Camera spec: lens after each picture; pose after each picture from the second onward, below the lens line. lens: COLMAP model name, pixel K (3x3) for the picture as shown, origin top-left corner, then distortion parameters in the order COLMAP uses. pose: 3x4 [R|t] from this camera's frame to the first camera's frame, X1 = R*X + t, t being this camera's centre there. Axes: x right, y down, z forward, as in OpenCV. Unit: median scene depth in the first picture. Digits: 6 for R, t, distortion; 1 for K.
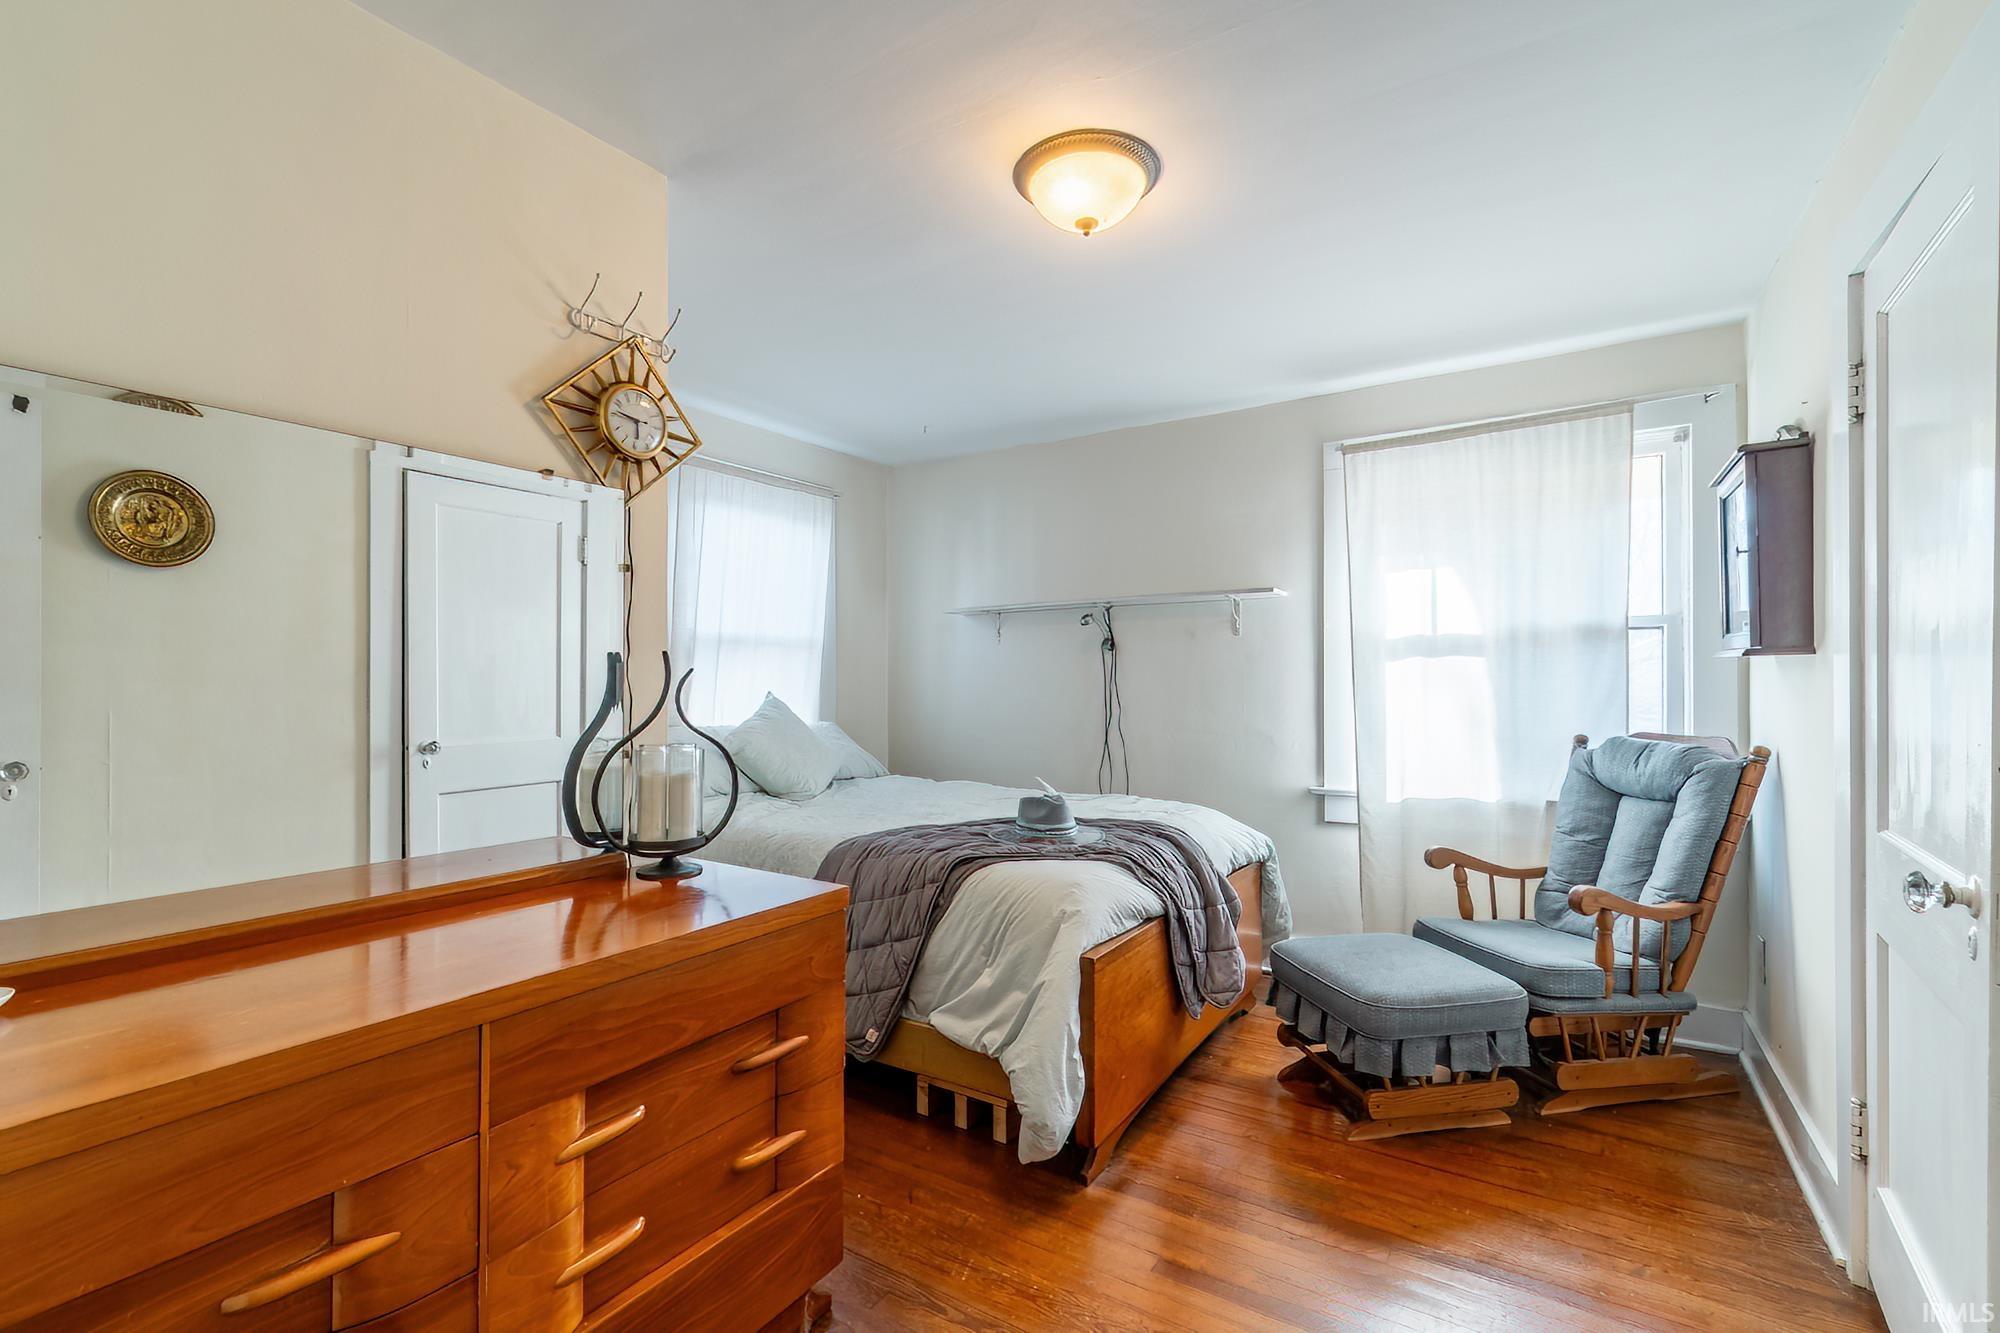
lens RADIAL K [[876.8, 0, 1002.5], [0, 876.8, 667.4], [0, 0, 1]] dist [-0.002168, -0.000229]
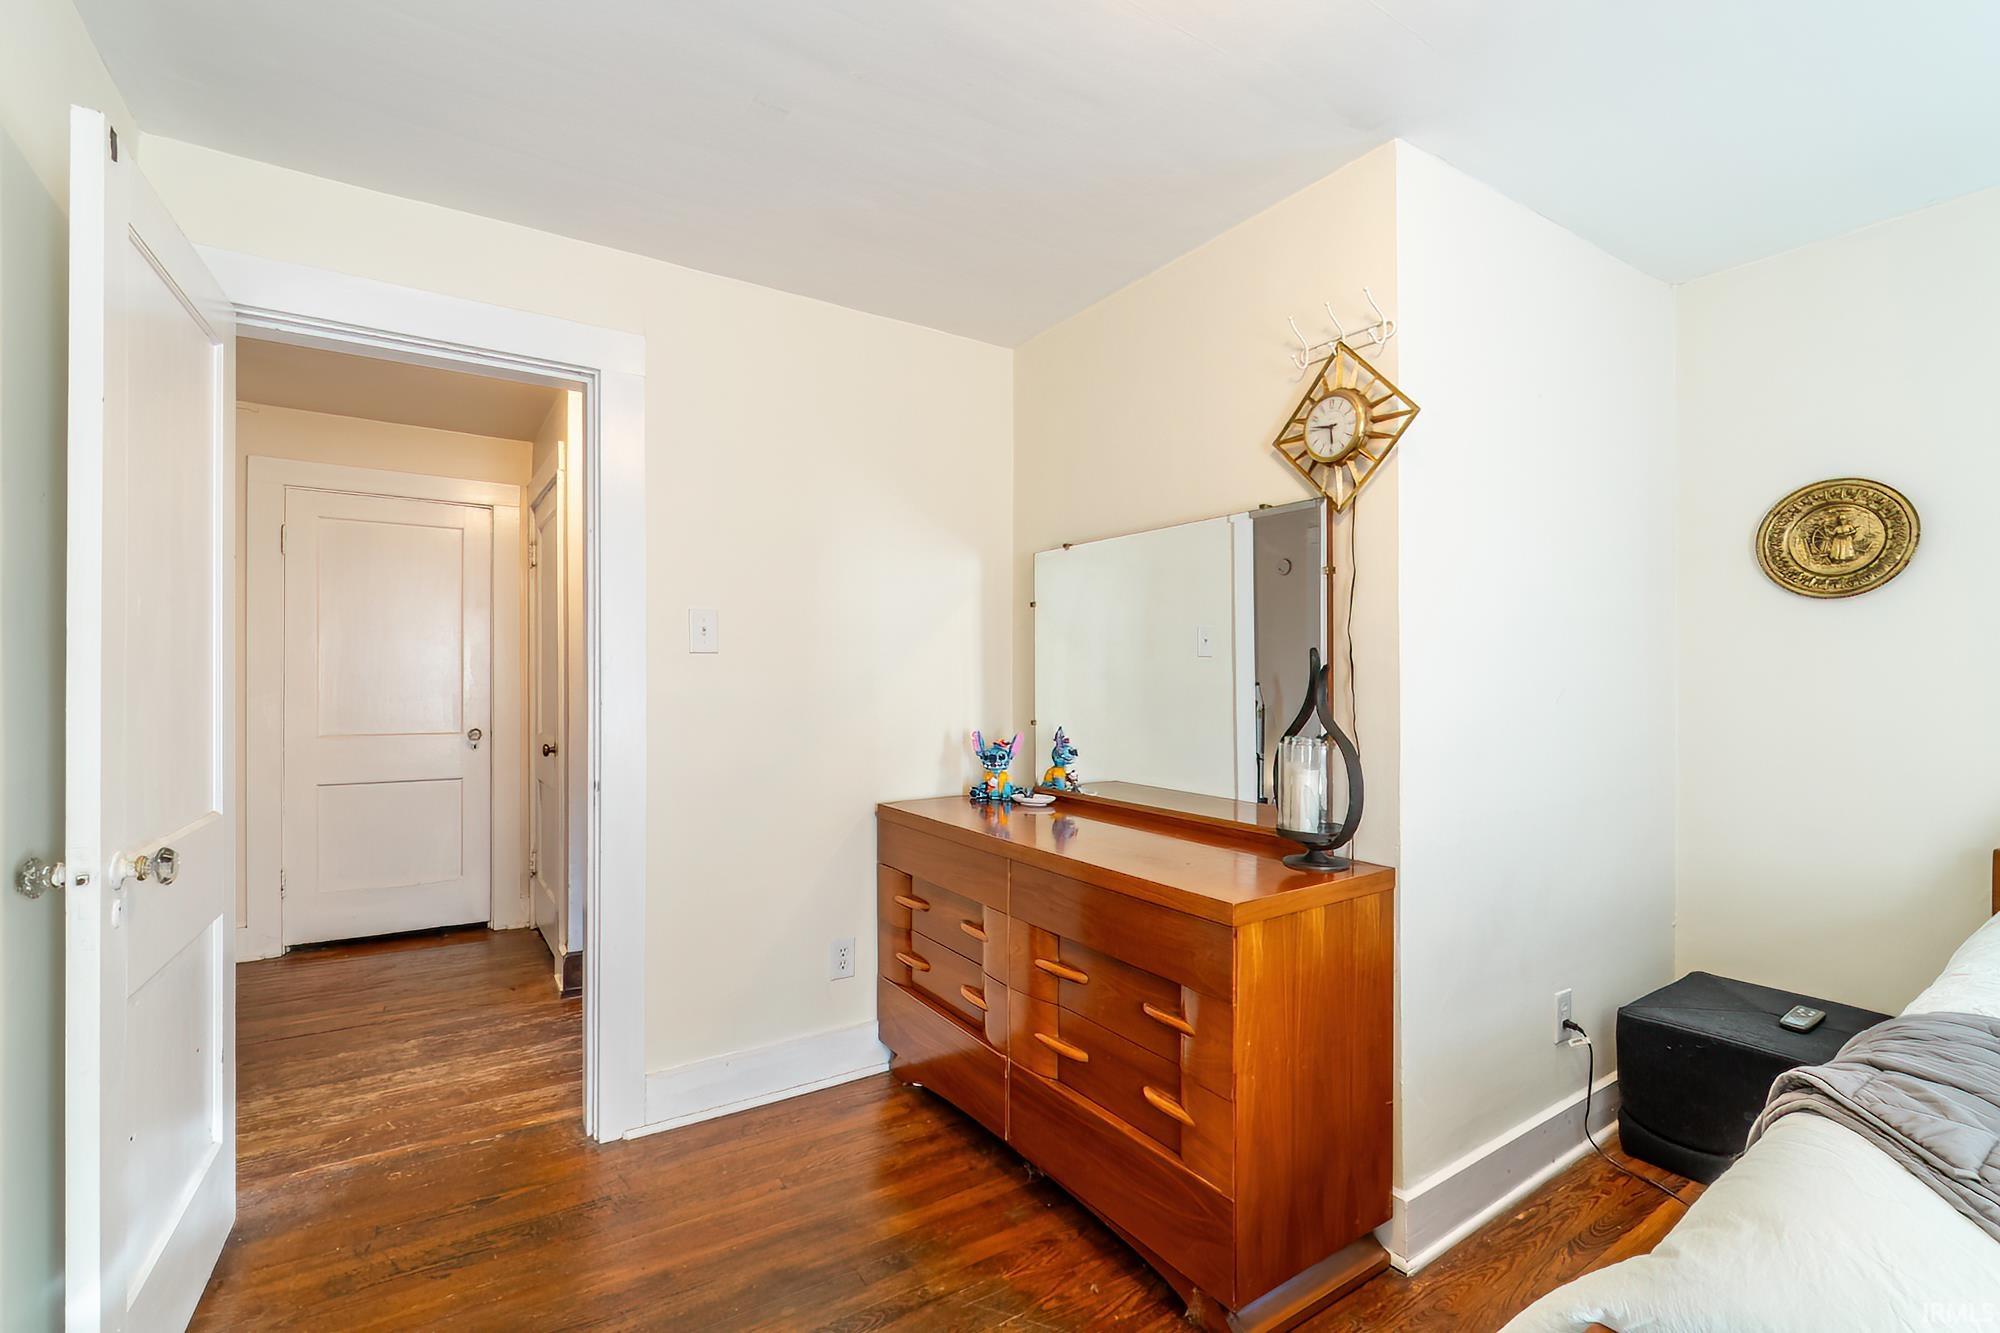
lens RADIAL K [[876.8, 0, 1000.8], [0, 876.8, 671.9], [0, 0, 1]] dist [-0.002168, -0.000229]
pose [[-0.393067, 0.000538, -0.919510, 0.813668], [0.009918, 0.999944, -0.003655, 0.010883], [0.919457, -0.010556, -0.393050, 1.232601]]
